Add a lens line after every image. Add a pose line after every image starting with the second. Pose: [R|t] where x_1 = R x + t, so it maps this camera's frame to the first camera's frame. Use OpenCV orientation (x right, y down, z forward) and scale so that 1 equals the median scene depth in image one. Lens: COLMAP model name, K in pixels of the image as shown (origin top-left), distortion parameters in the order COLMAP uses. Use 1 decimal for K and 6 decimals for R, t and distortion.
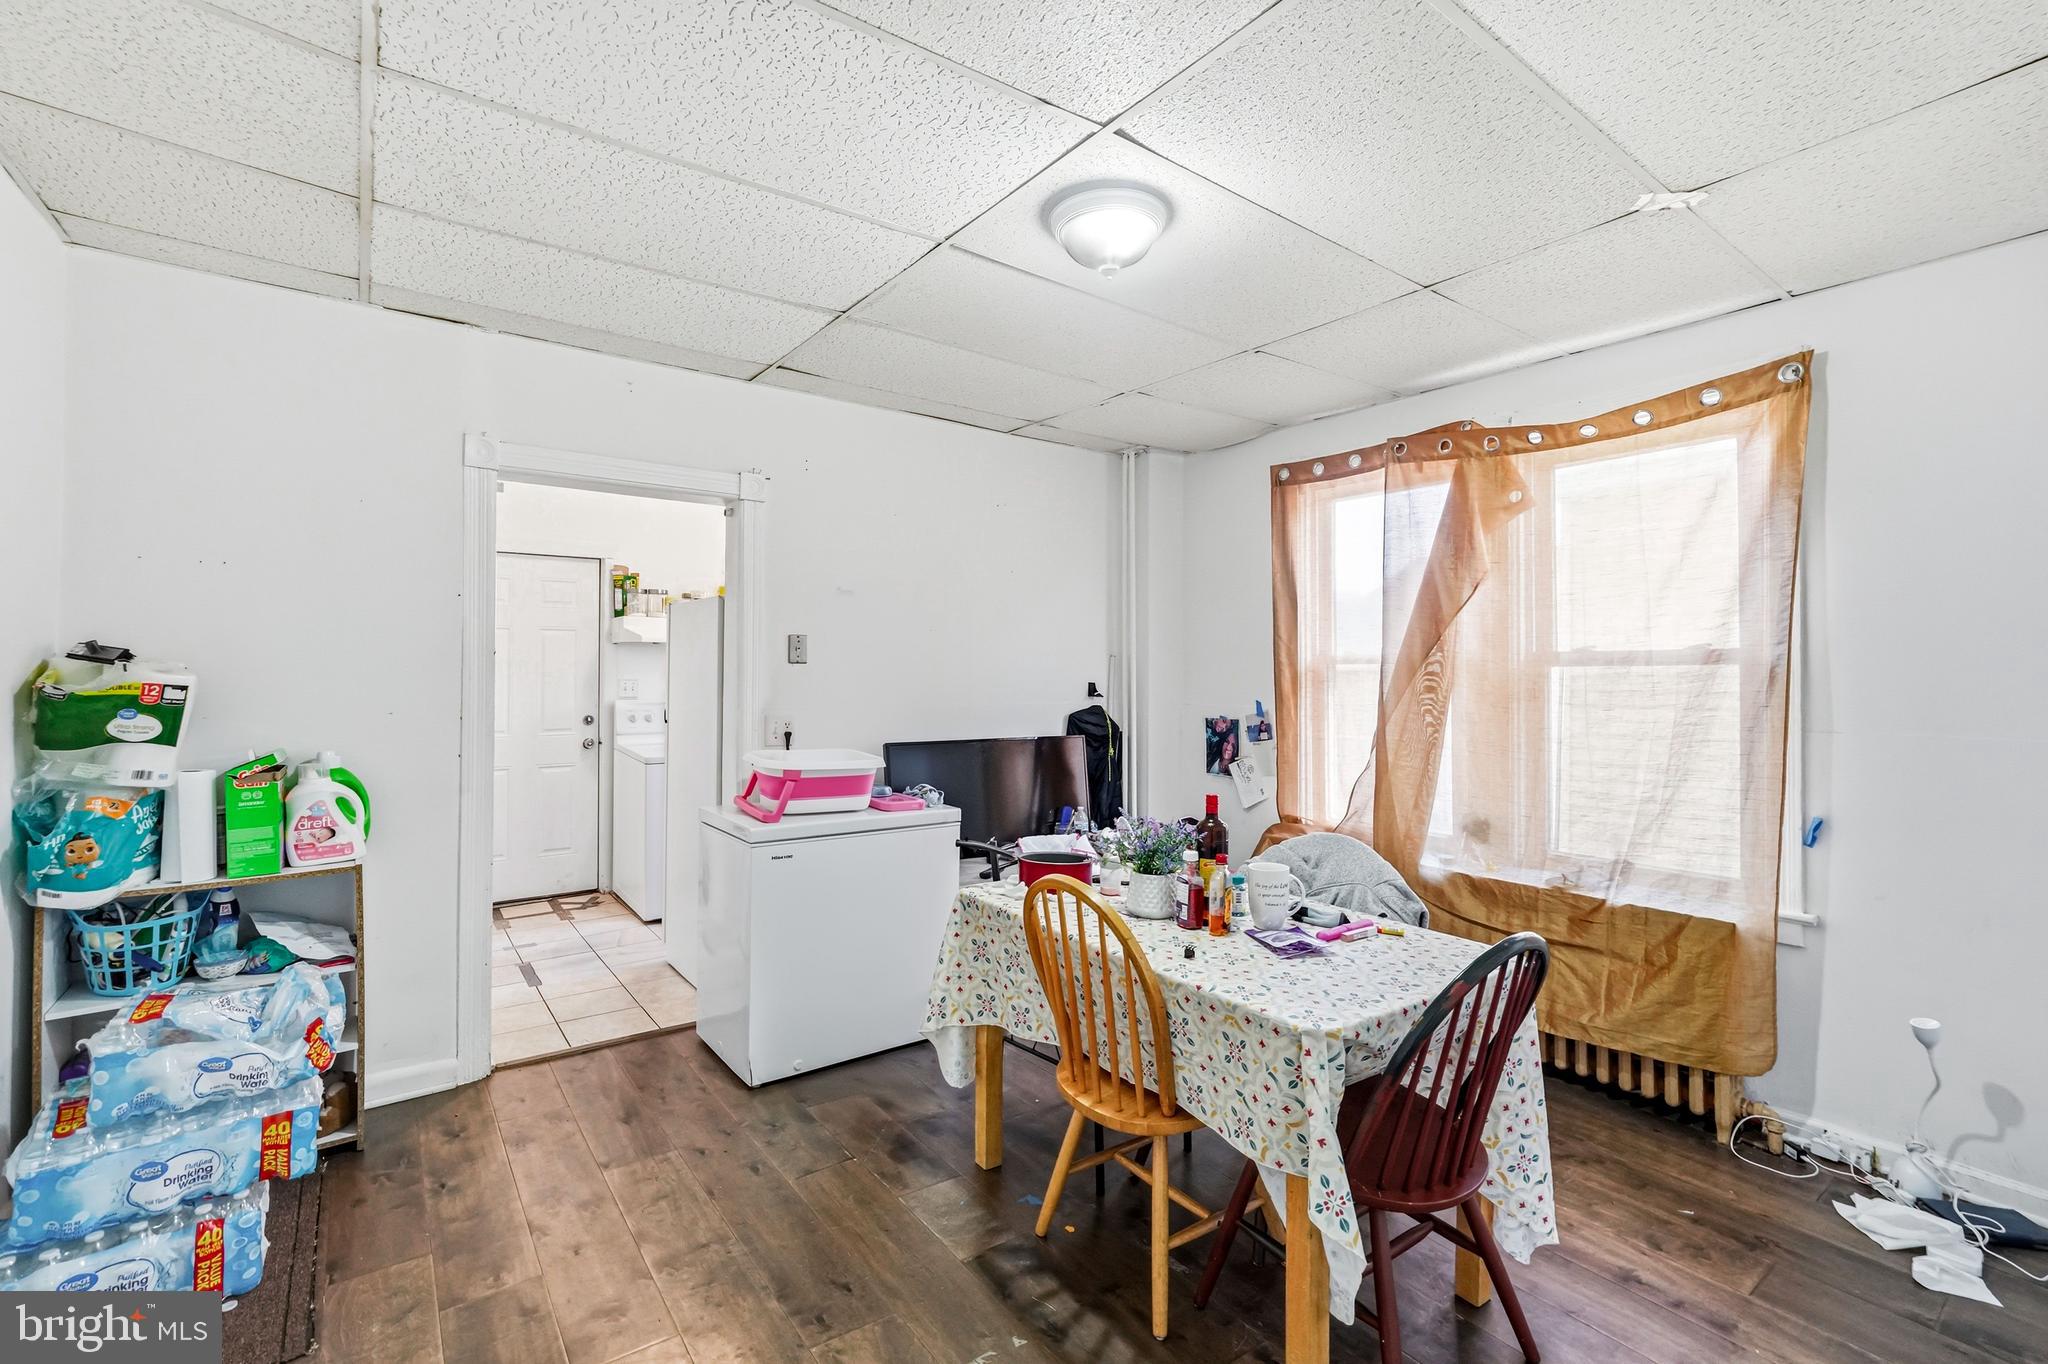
lens RADIAL K [[830.6, 0, 1023.1], [0, 830.6, 681.8], [0, 0, 1]] dist [-0.000804, -0.000126]
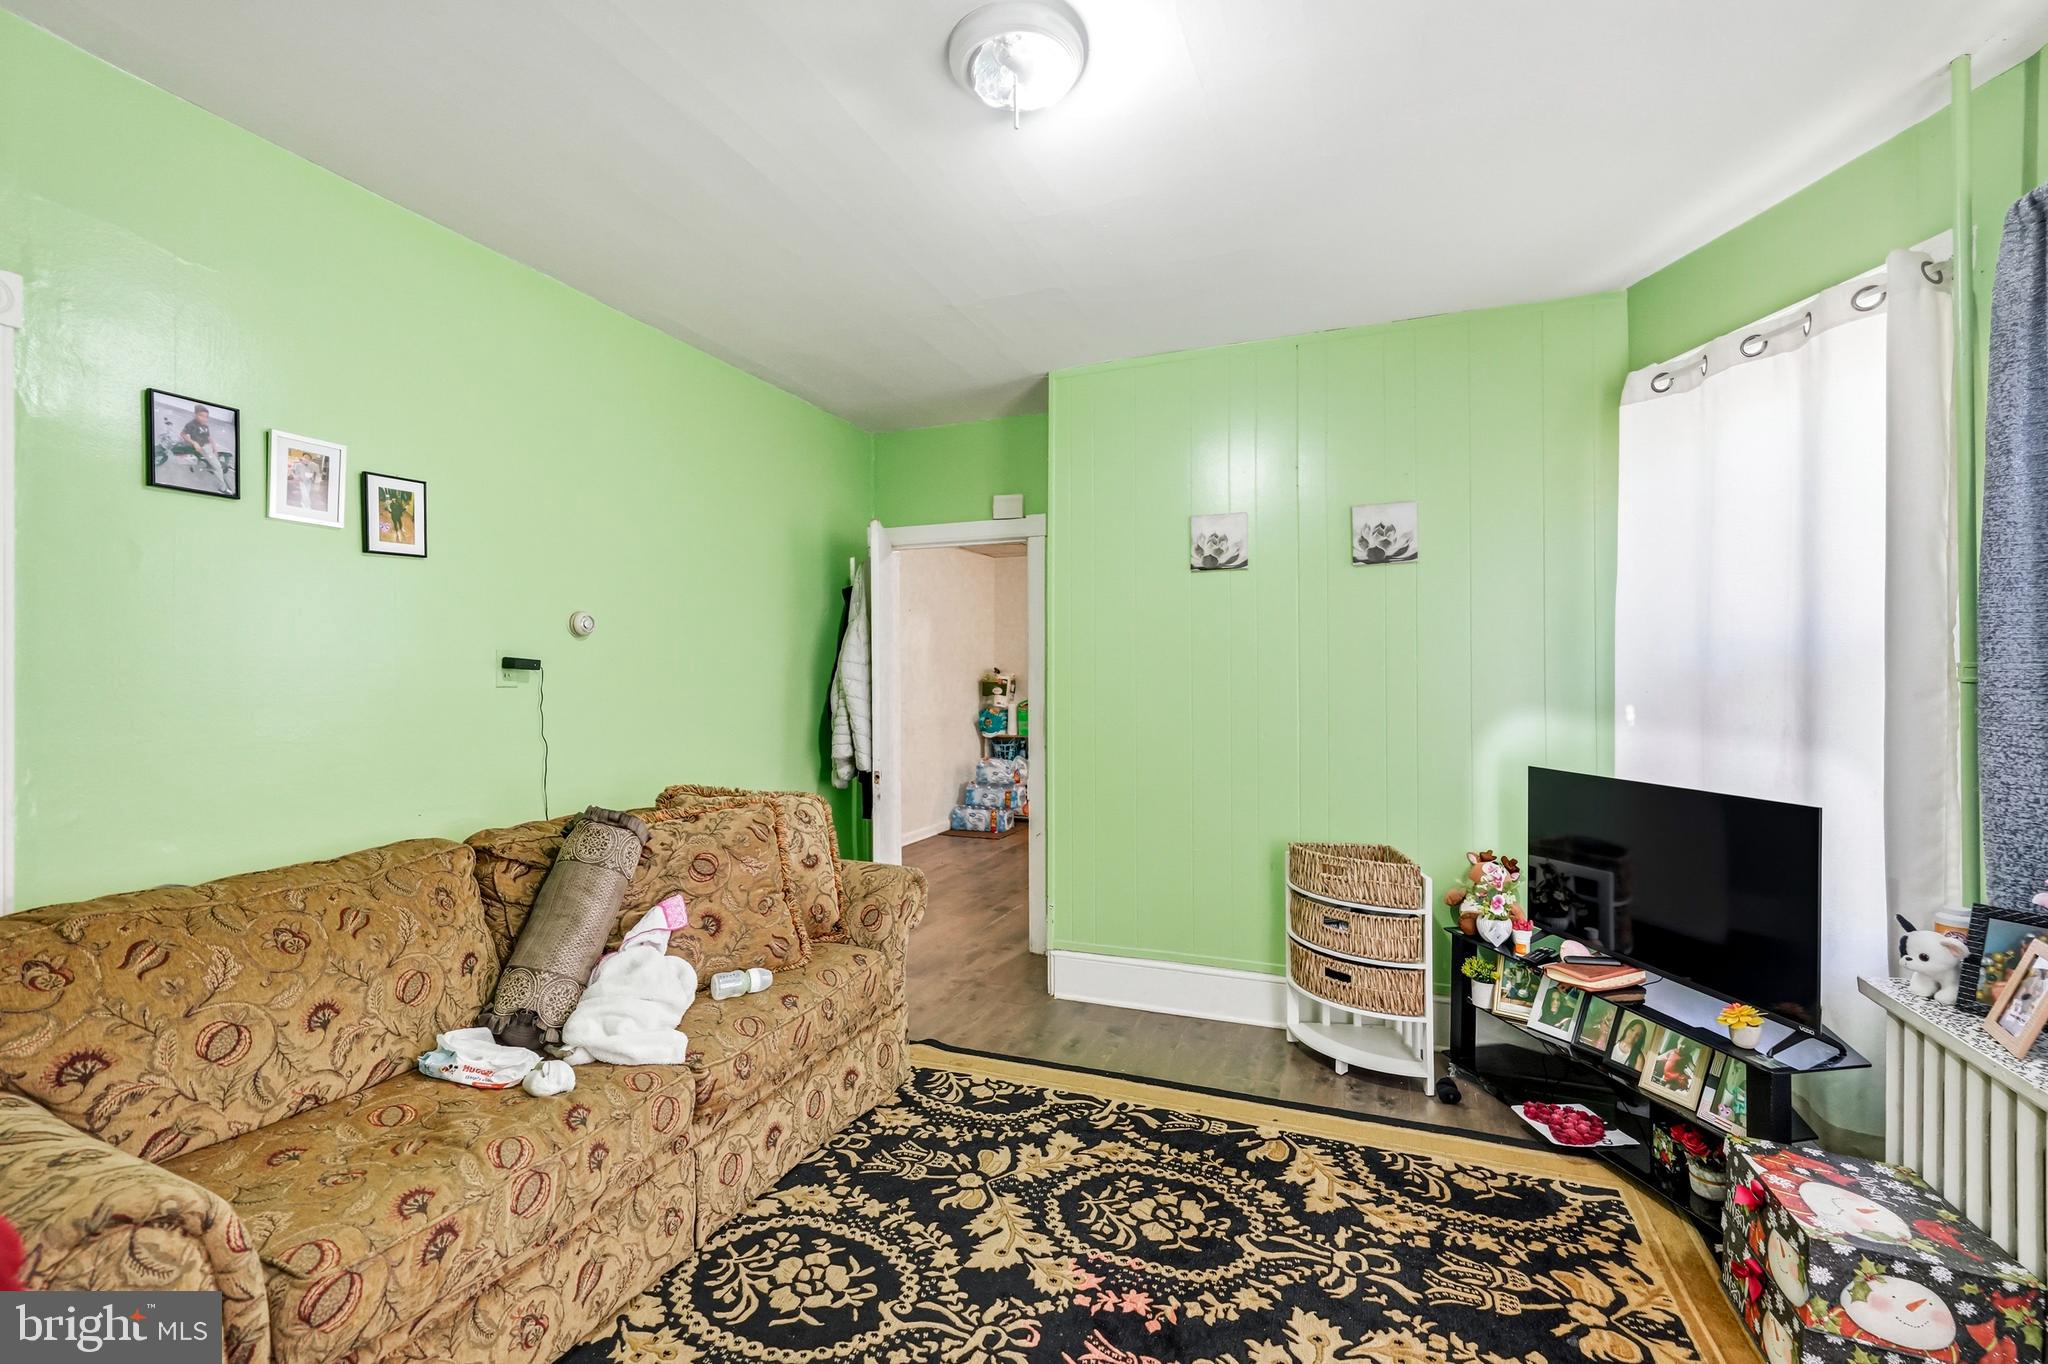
lens RADIAL K [[830.6, 0, 1023.2], [0, 830.6, 679.2], [0, 0, 1]] dist [-0.000804, -0.000126]
pose [[0.498087, 0.001805, -0.867125, 2.214006], [0.004500, 0.999979, 0.004666, -0.013446], [0.867115, -0.006226, 0.498069, -0.758224]]
